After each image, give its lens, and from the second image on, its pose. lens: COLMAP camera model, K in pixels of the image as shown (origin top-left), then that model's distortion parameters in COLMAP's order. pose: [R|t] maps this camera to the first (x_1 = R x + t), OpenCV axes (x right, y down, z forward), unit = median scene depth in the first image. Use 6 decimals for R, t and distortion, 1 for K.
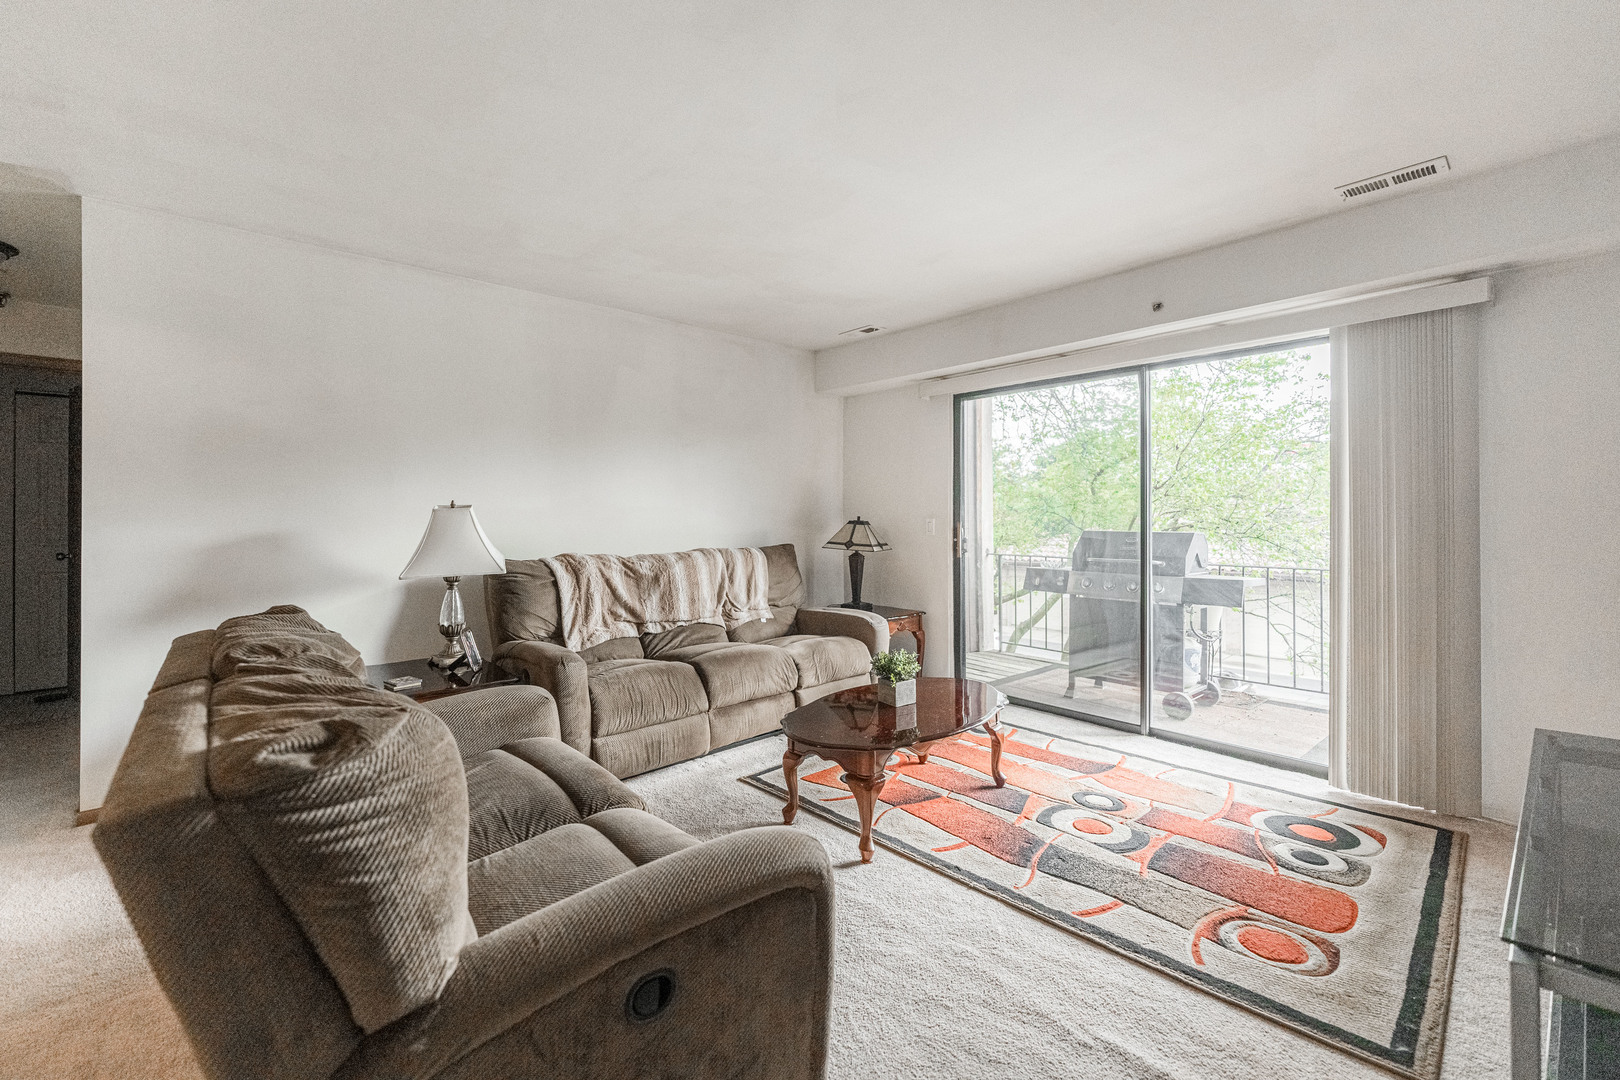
lens RADIAL K [[678.8, 0, 810.0], [0, 678.8, 526.1], [0, 0, 1]] dist [-0.000154, 0.000196]
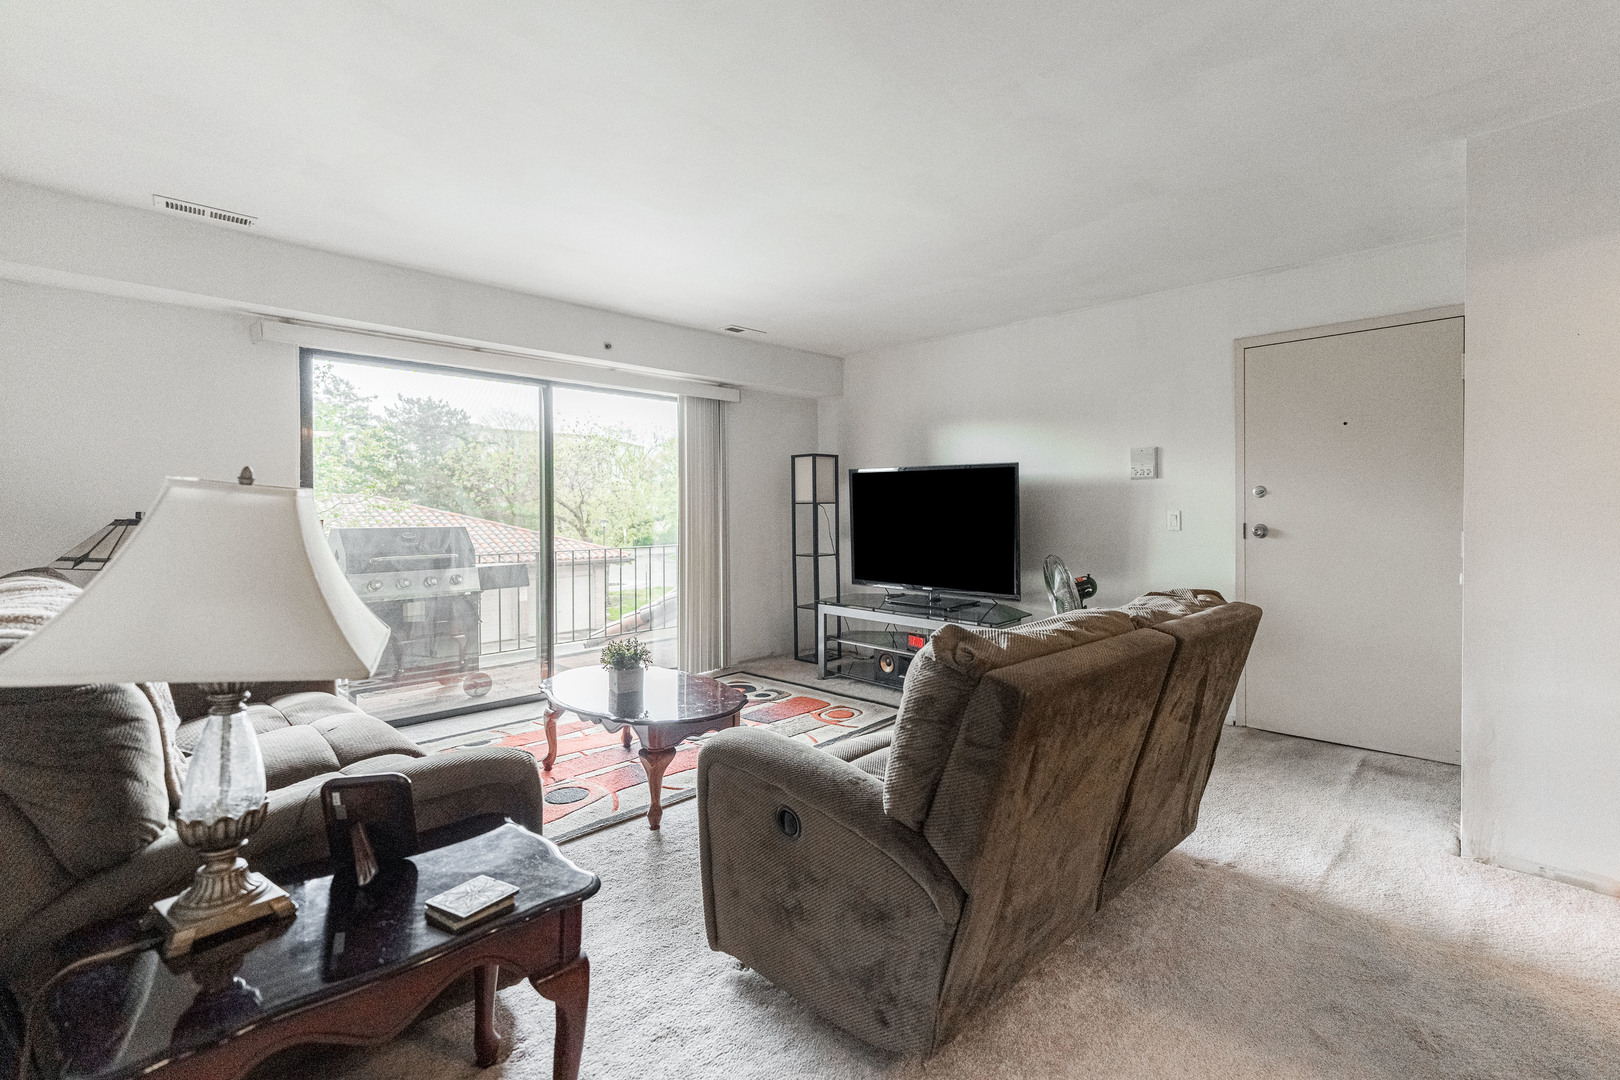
lens RADIAL K [[678.8, 0, 810.0], [0, 678.8, 526.1], [0, 0, 1]] dist [-0.000154, 0.000196]
pose [[-0.033809, -0.033942, 0.998852, -0.748474], [0.010454, 0.999356, 0.034313, -0.020910], [-0.999374, 0.011602, -0.033432, 0.612738]]
